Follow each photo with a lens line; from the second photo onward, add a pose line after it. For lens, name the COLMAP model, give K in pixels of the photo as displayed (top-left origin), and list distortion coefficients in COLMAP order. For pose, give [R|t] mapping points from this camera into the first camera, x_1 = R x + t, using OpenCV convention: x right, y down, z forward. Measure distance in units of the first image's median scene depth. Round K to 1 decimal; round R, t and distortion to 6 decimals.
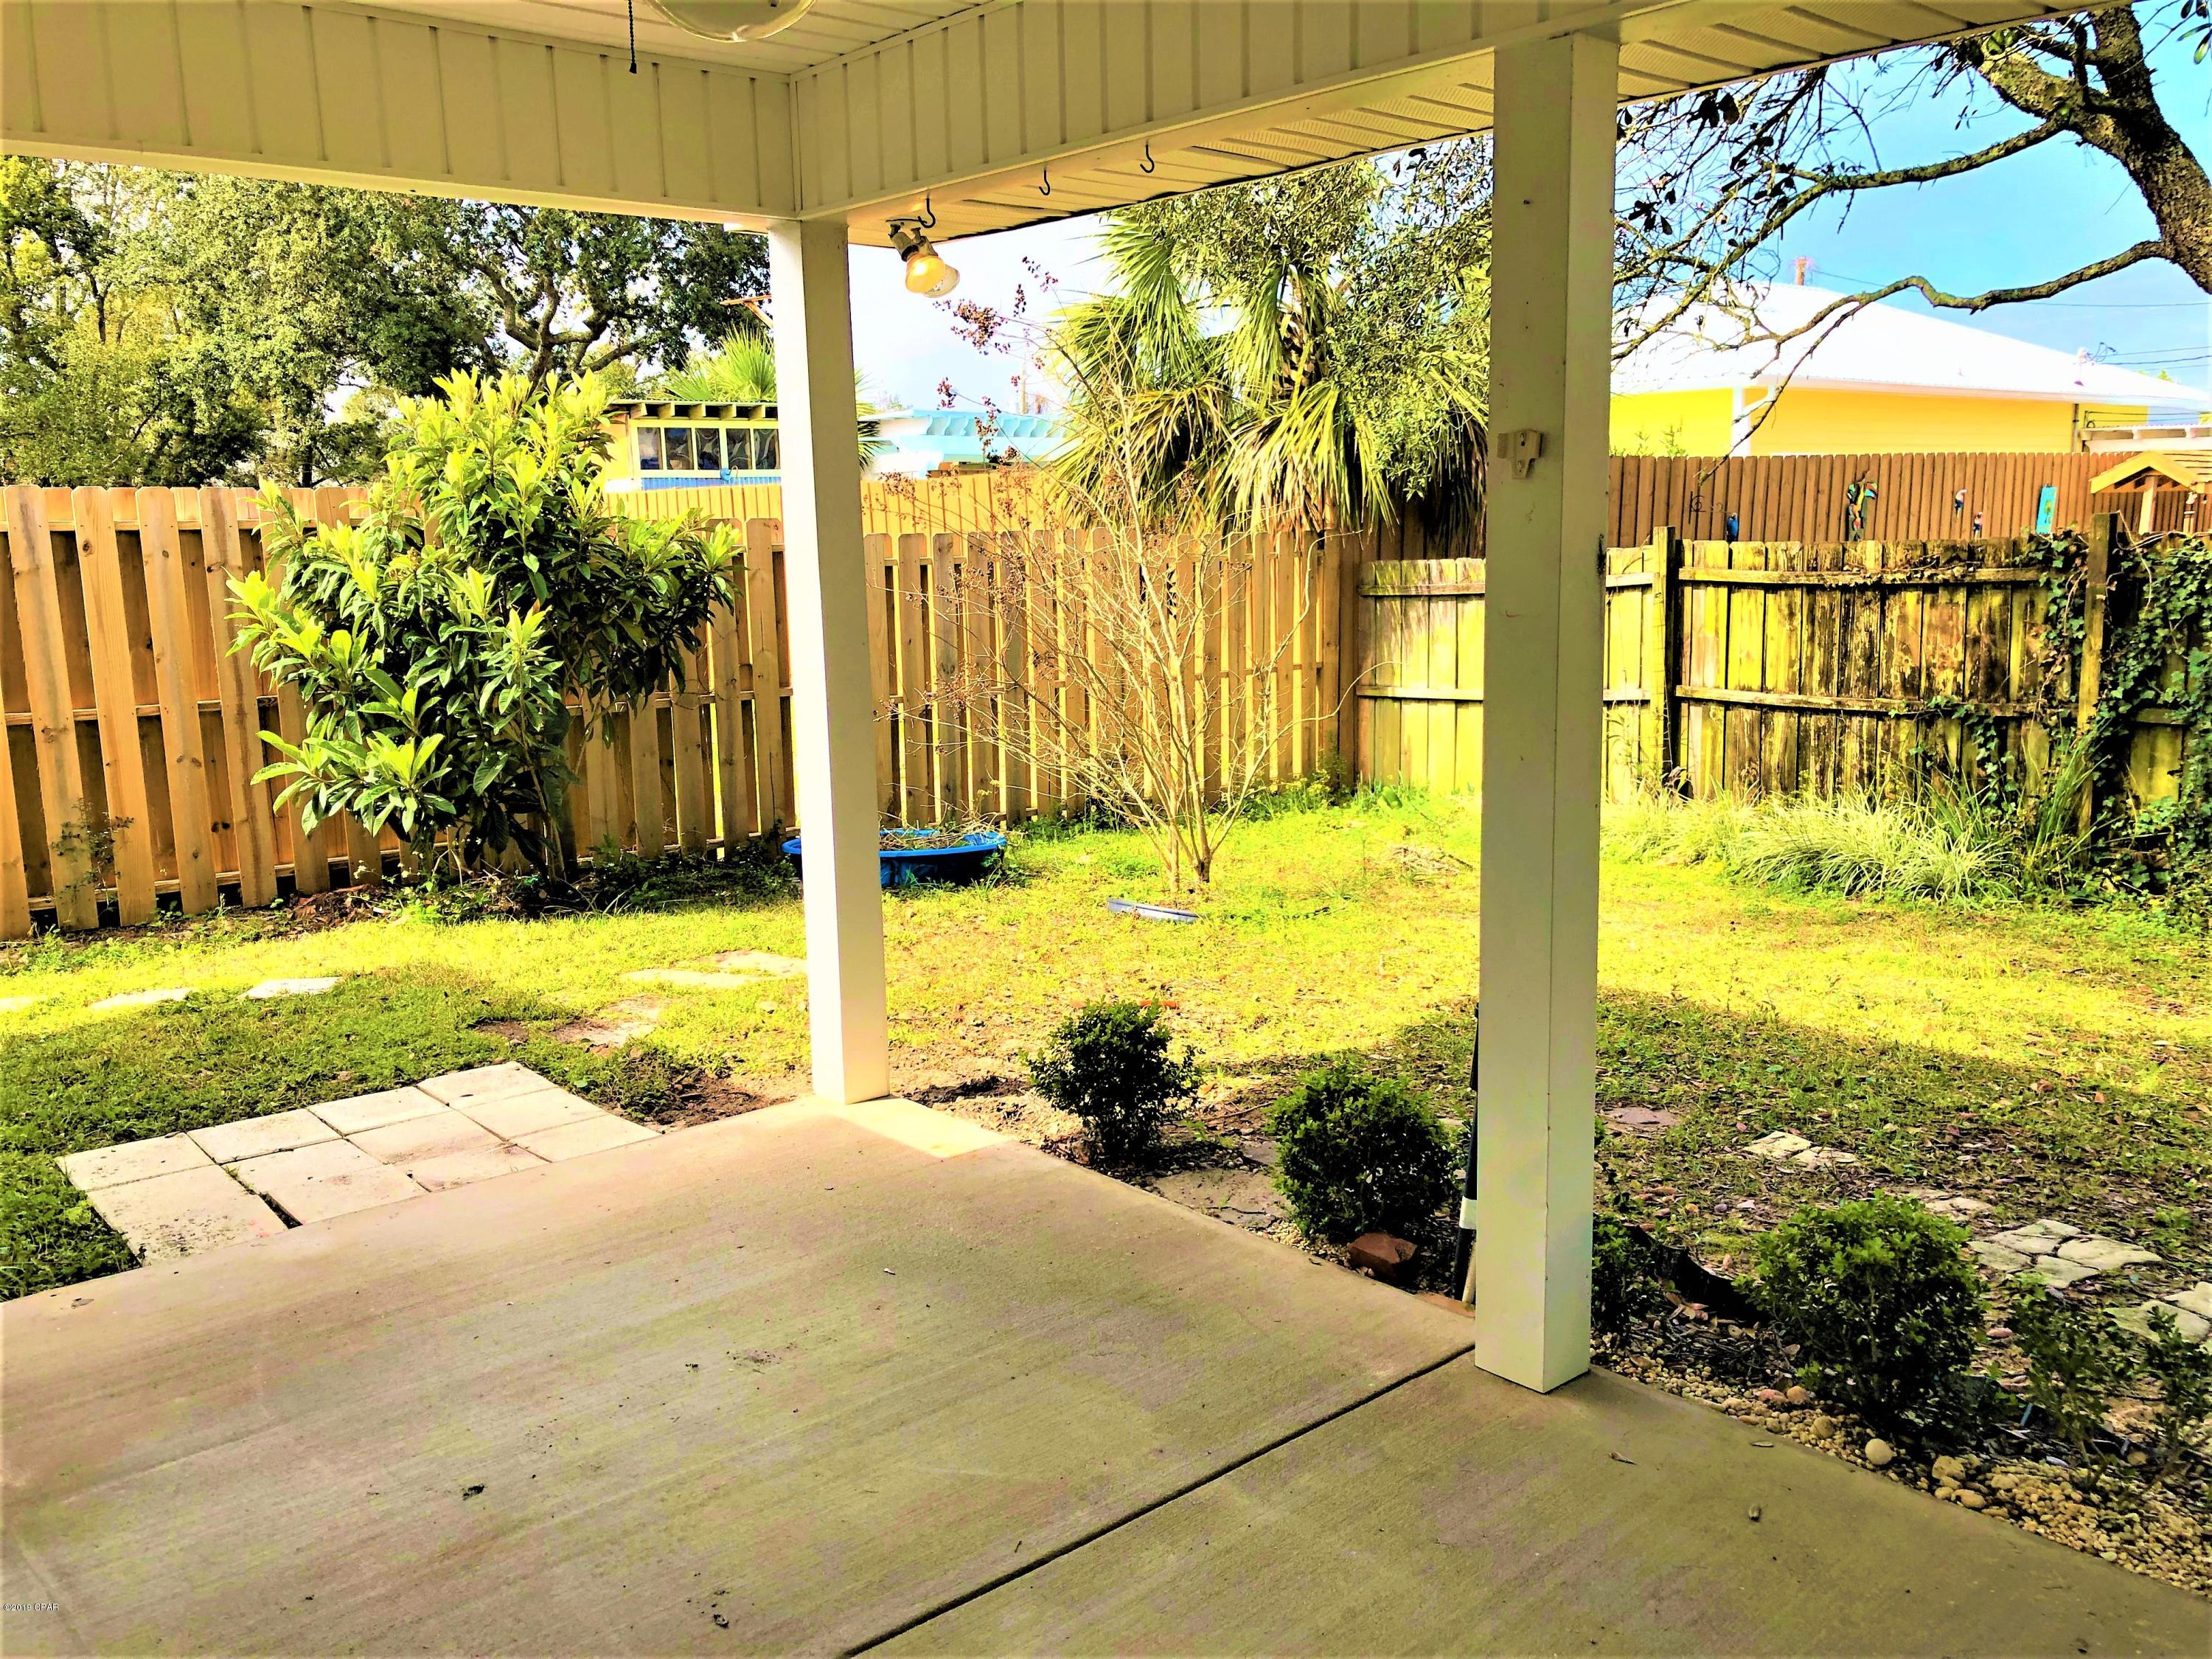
lens RADIAL K [[1838.3, 0, 1087.8], [0, 1838.3, 796.5], [0, 0, 1]] dist [0.032280, -0.003956]
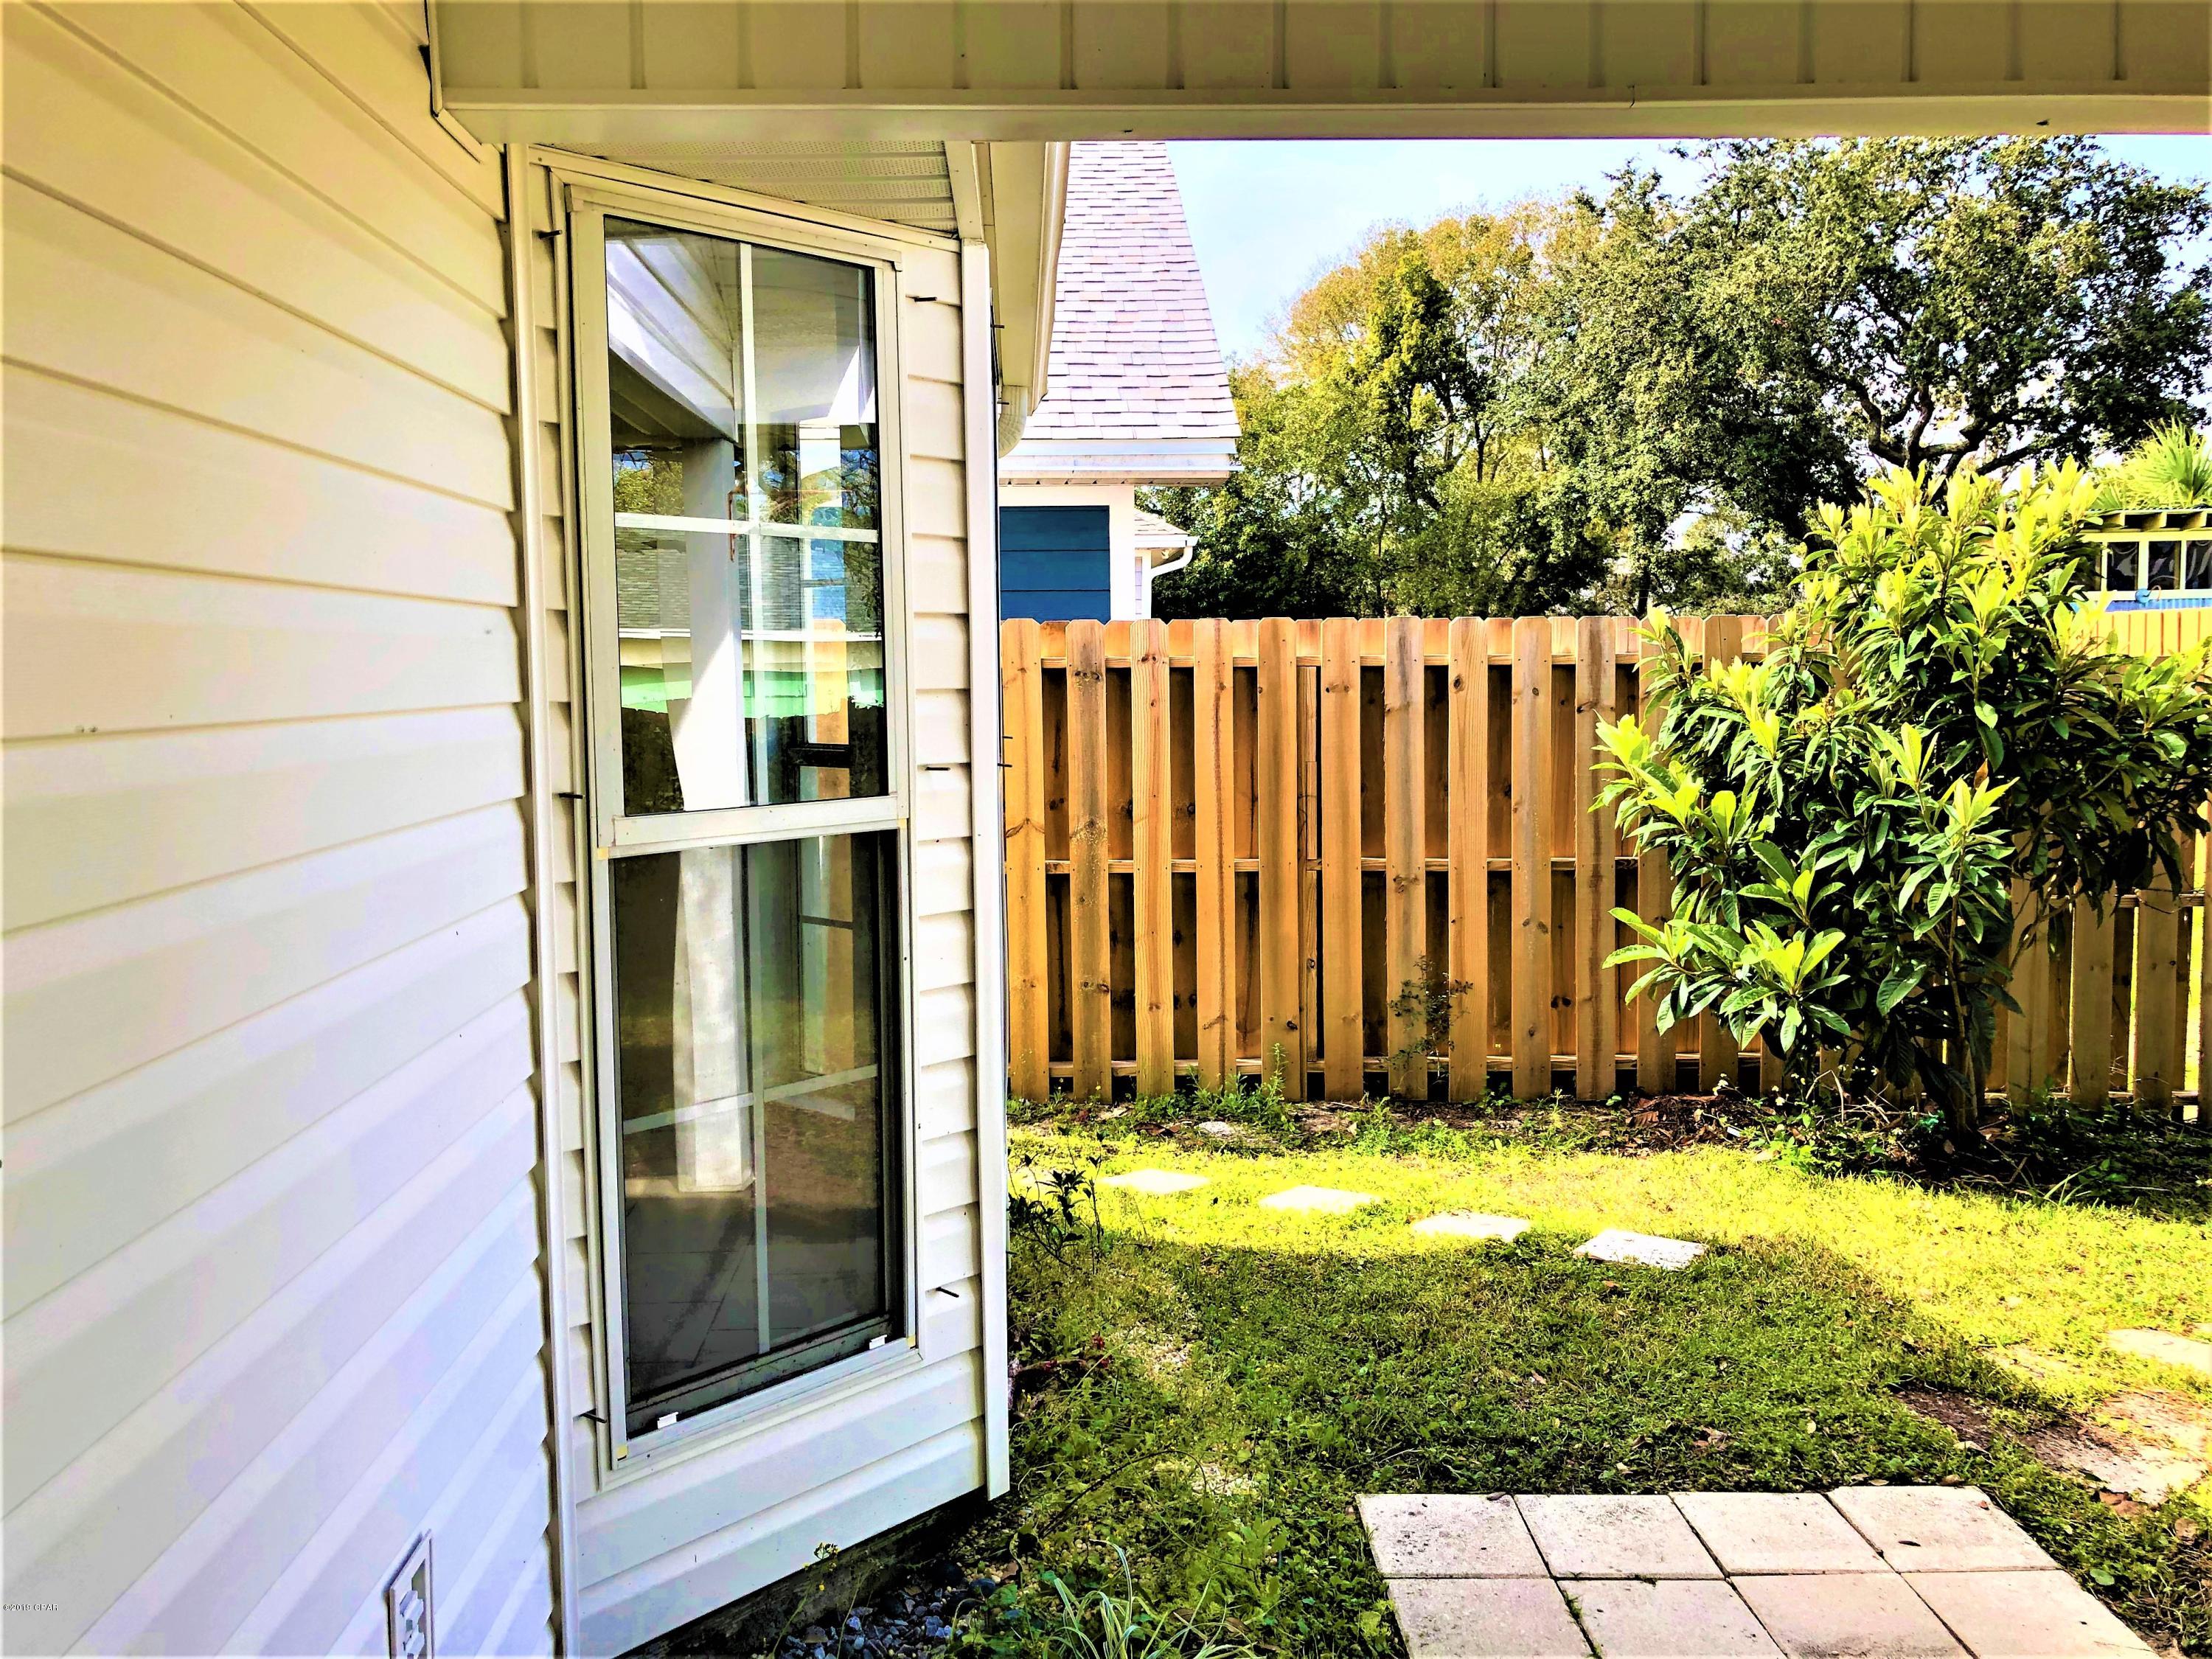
lens RADIAL K [[1838.3, 0, 1079.5], [0, 1838.3, 792.3], [0, 0, 1]] dist [0.032280, -0.003956]
pose [[0.773627, 0.061834, -0.630617, -0.107846], [-0.104785, 0.994009, -0.031082, -0.032995], [0.624917, 0.090125, 0.775471, 0.185362]]
